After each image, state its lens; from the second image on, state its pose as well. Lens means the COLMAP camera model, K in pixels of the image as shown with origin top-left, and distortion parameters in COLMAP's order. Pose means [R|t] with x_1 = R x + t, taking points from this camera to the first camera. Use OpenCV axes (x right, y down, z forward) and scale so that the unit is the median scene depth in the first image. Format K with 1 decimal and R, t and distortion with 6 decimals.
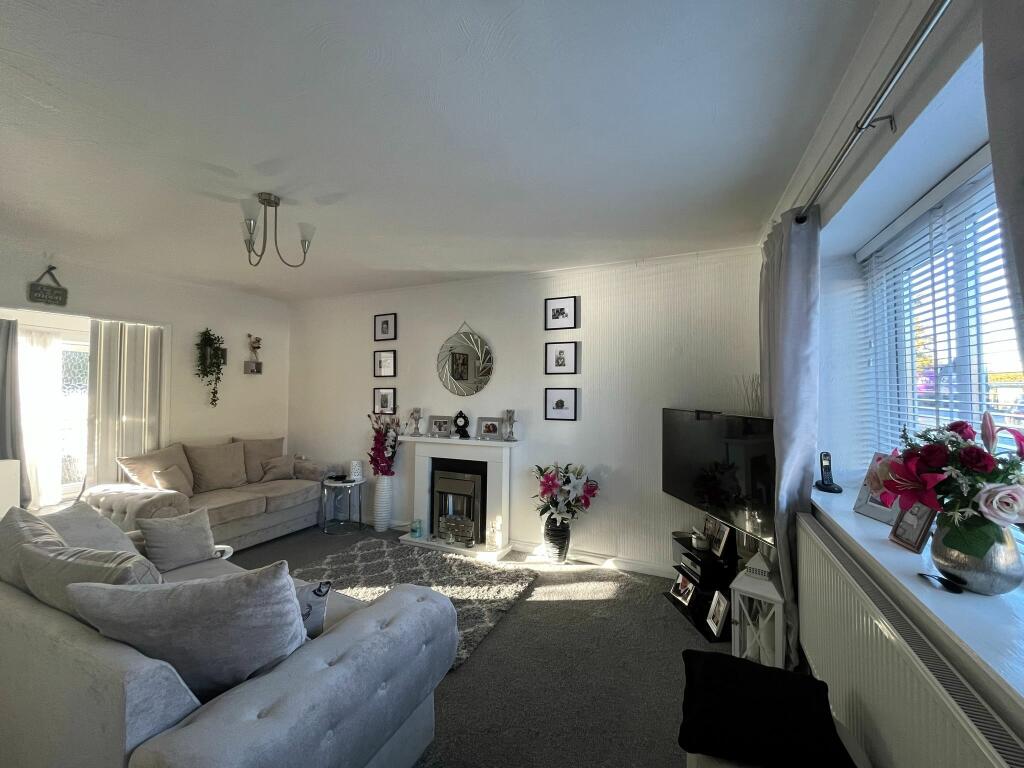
lens RADIAL K [[412.3, 0, 510.4], [0, 412.3, 383.0], [0, 0, 1]] dist [0.002157, 0.000167]
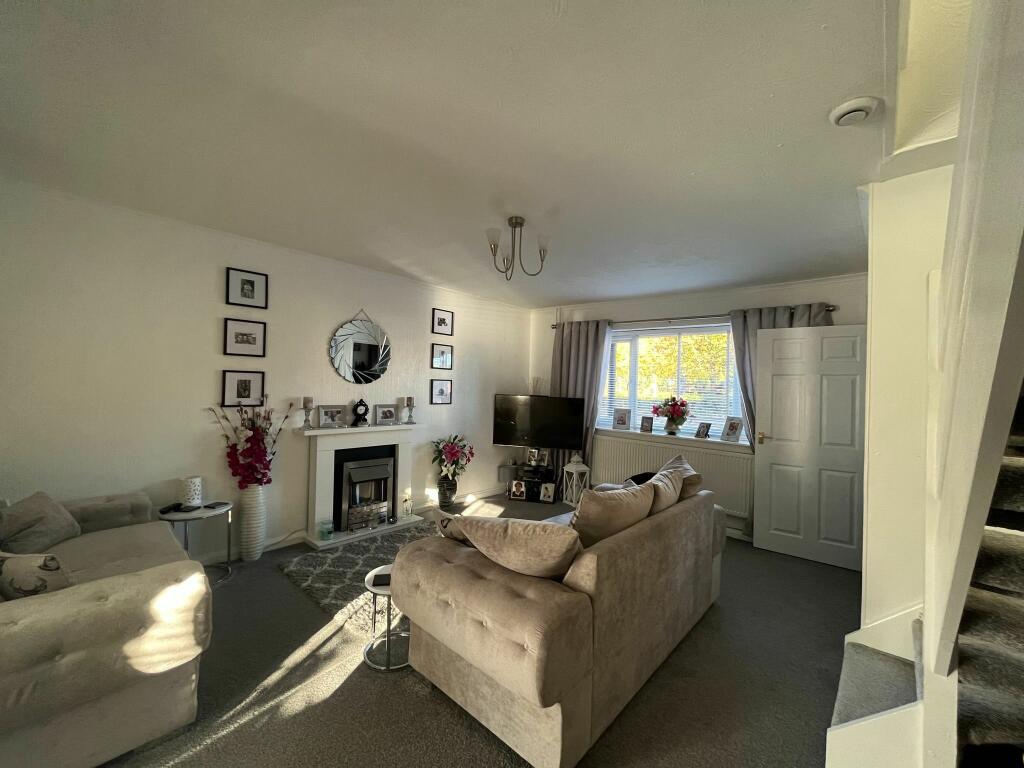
lens RADIAL K [[412.3, 0, 513.9], [0, 412.3, 380.2], [0, 0, 1]] dist [0.002157, 0.000167]
pose [[0.299717, 0.019781, 0.953823, -0.987025], [-0.052821, 0.998596, -0.004111, 0.006973], [-0.952565, -0.049150, 0.300341, 0.361037]]
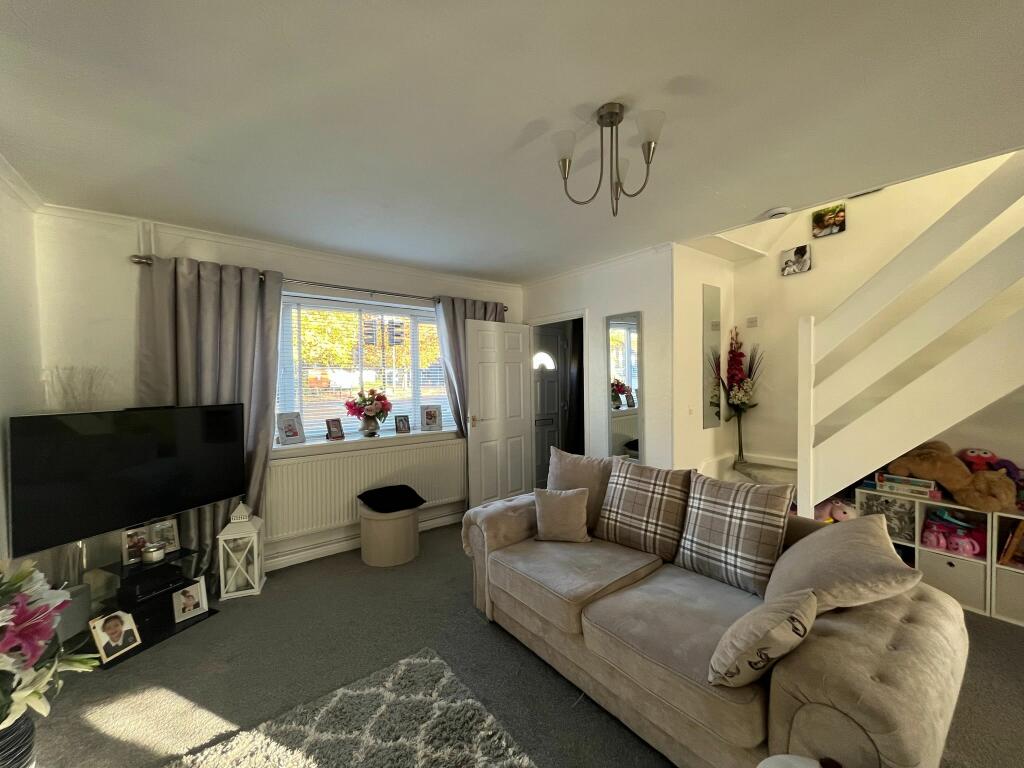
lens RADIAL K [[412.3, 0, 513.6], [0, 412.3, 381.6], [0, 0, 1]] dist [0.002157, 0.000167]
pose [[-0.883782, -0.003654, 0.467885, -0.447507], [-0.001314, 0.999985, 0.005327, 0.001956], [-0.467897, 0.004094, -0.883773, 0.982794]]
